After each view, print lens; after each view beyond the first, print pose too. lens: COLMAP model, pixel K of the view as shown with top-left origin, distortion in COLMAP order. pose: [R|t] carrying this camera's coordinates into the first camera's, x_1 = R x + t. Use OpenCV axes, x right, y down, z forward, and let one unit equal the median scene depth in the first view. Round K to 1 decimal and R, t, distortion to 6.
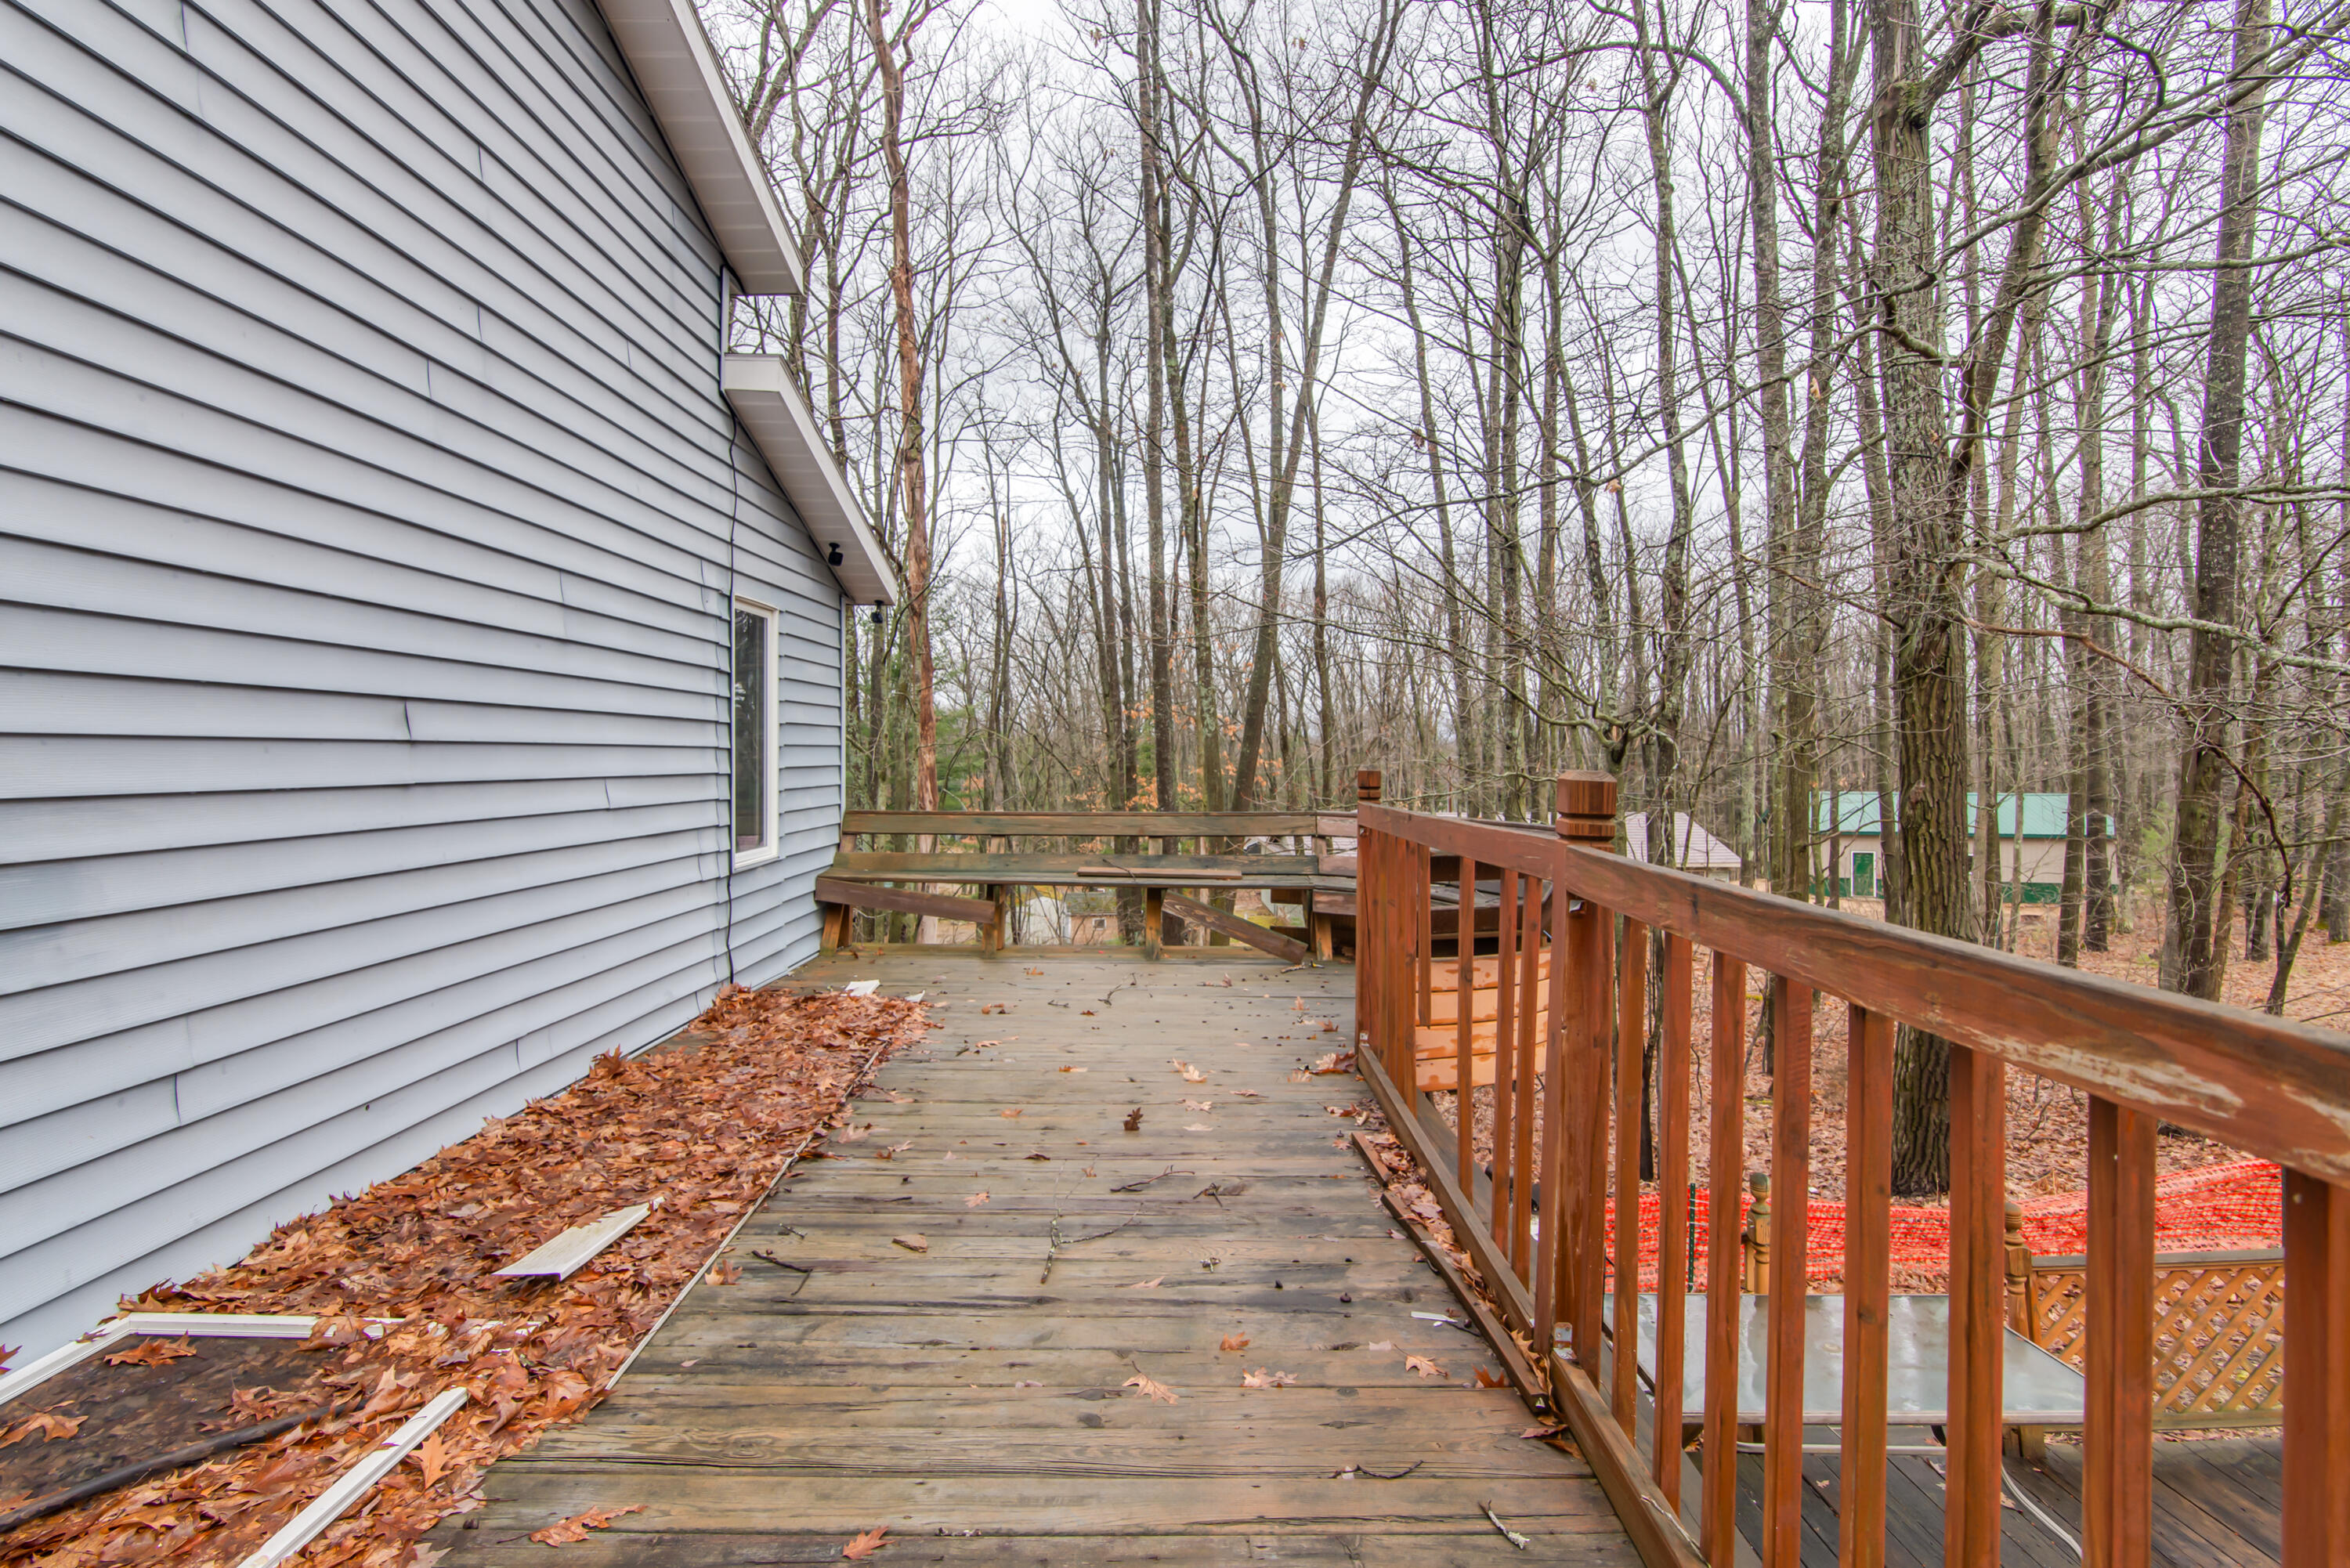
lens RADIAL K [[1160.2, 0, 1175.0], [0, 1160.2, 784.0], [0, 0, 1]] dist [0.000404, 0.000068]
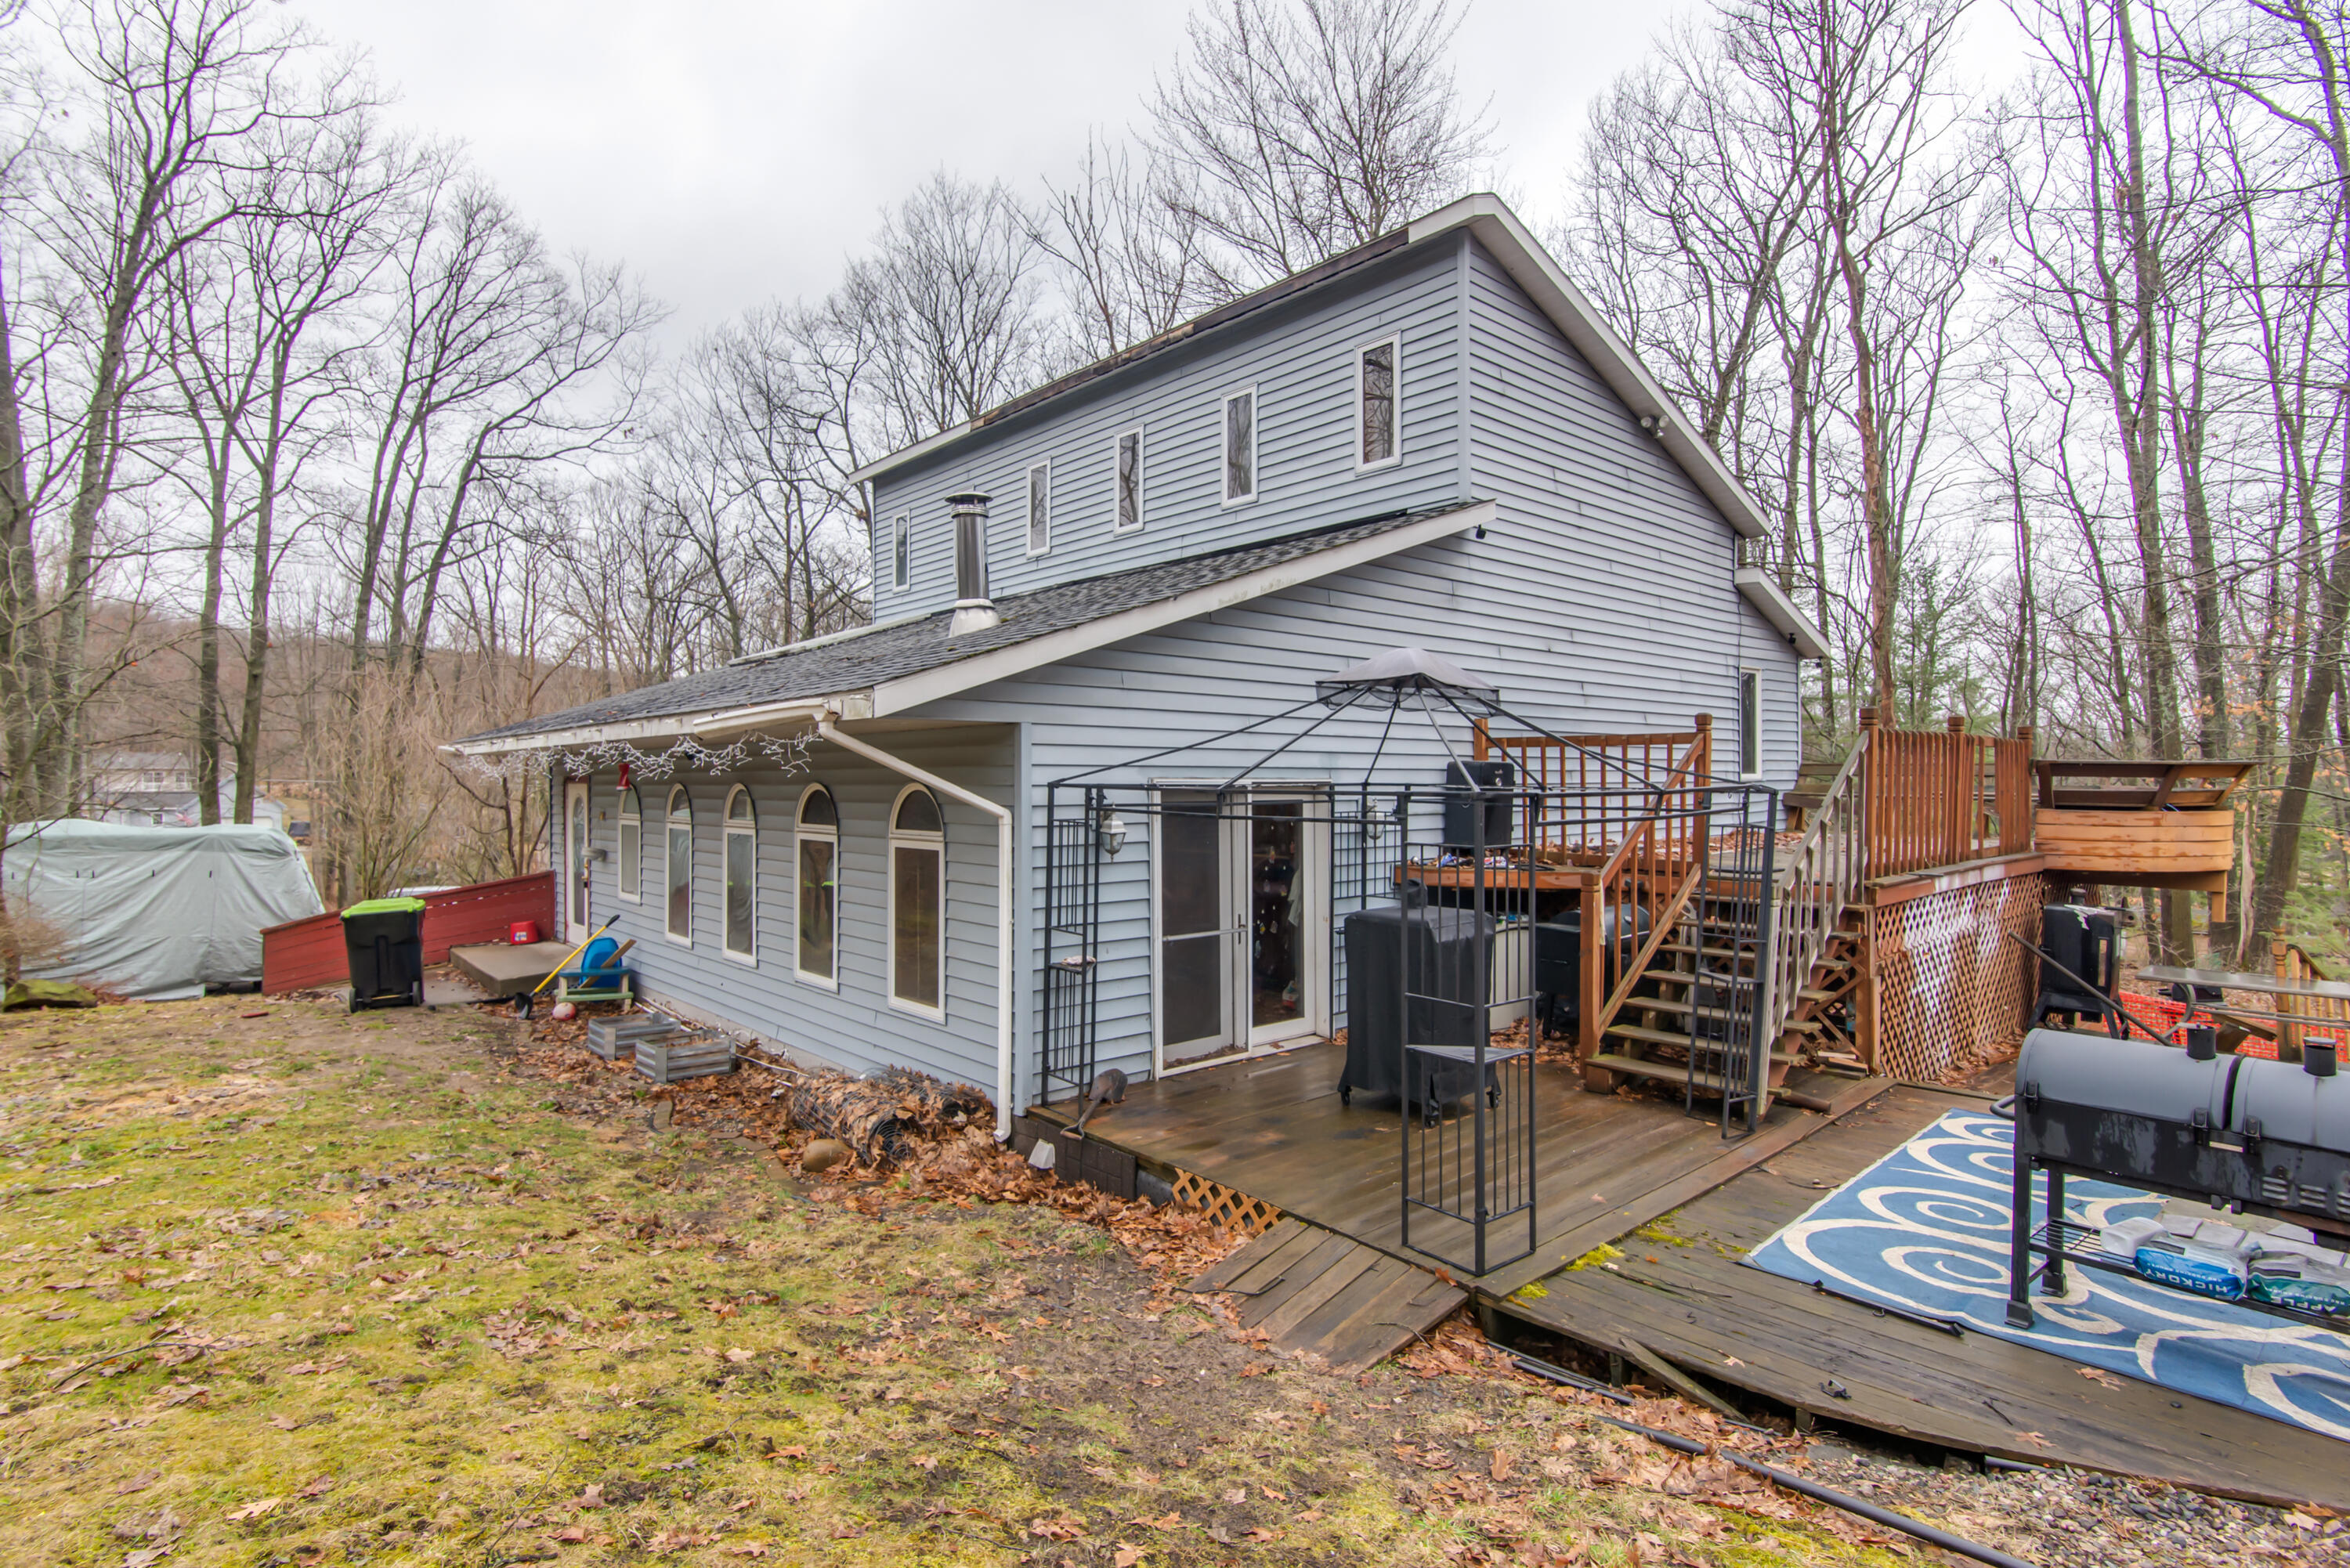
lens RADIAL K [[1160.2, 0, 1175.0], [0, 1160.2, 784.0], [0, 0, 1]] dist [0.000404, 0.000068]
pose [[0.677049, 0.000710, -0.735938, 0.454295], [-0.000180, 1.000000, 0.000799, 0.059139], [0.735938, -0.000409, 0.677049, -1.135474]]
